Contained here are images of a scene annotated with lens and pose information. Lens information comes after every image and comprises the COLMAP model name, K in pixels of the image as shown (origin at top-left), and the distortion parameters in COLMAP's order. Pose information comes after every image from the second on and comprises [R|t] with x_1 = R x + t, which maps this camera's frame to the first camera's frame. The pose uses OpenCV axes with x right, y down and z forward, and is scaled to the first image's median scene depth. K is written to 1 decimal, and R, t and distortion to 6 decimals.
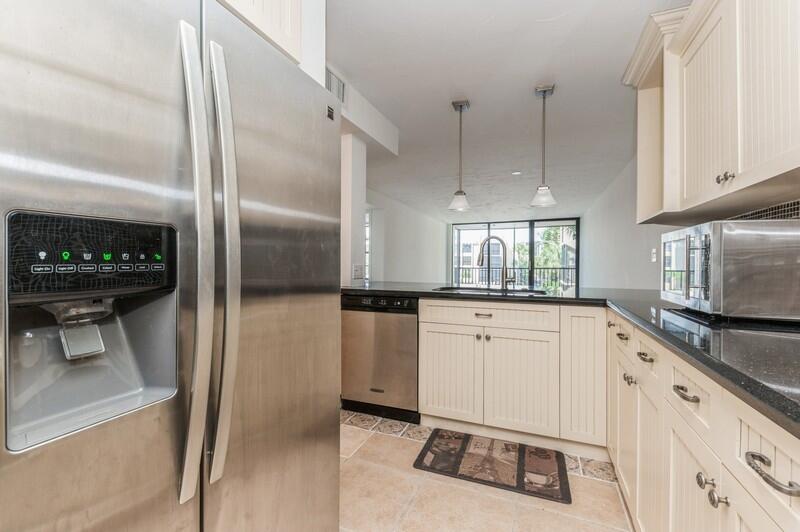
lens RADIAL K [[336.6, 0, 401.3], [0, 336.6, 265.3], [0, 0, 1]] dist [-0.000488, -0.000444]
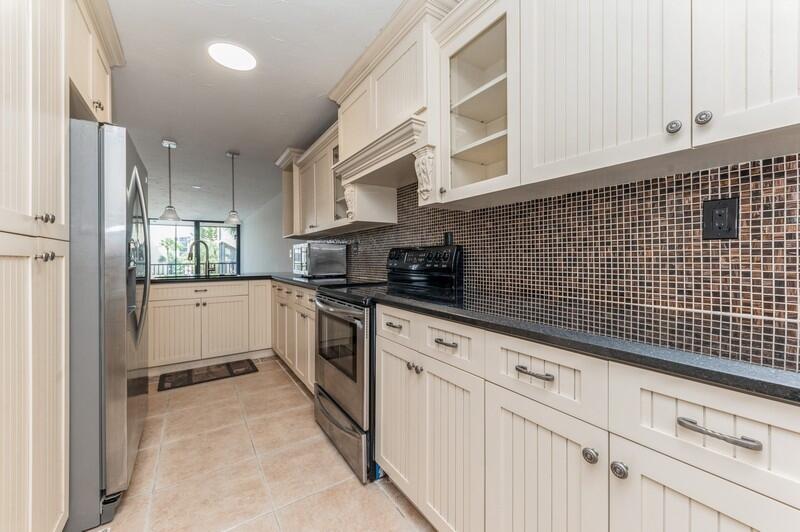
lens RADIAL K [[304.9, 0, 402.5], [0, 304.9, 261.6], [0, 0, 1]] dist [0.001699, -0.000134]
pose [[0.546934, -0.011341, 0.837099, -0.471572], [0.009876, 0.999926, 0.007094, 0.007524], [-0.837117, 0.004387, 0.547006, -0.640629]]
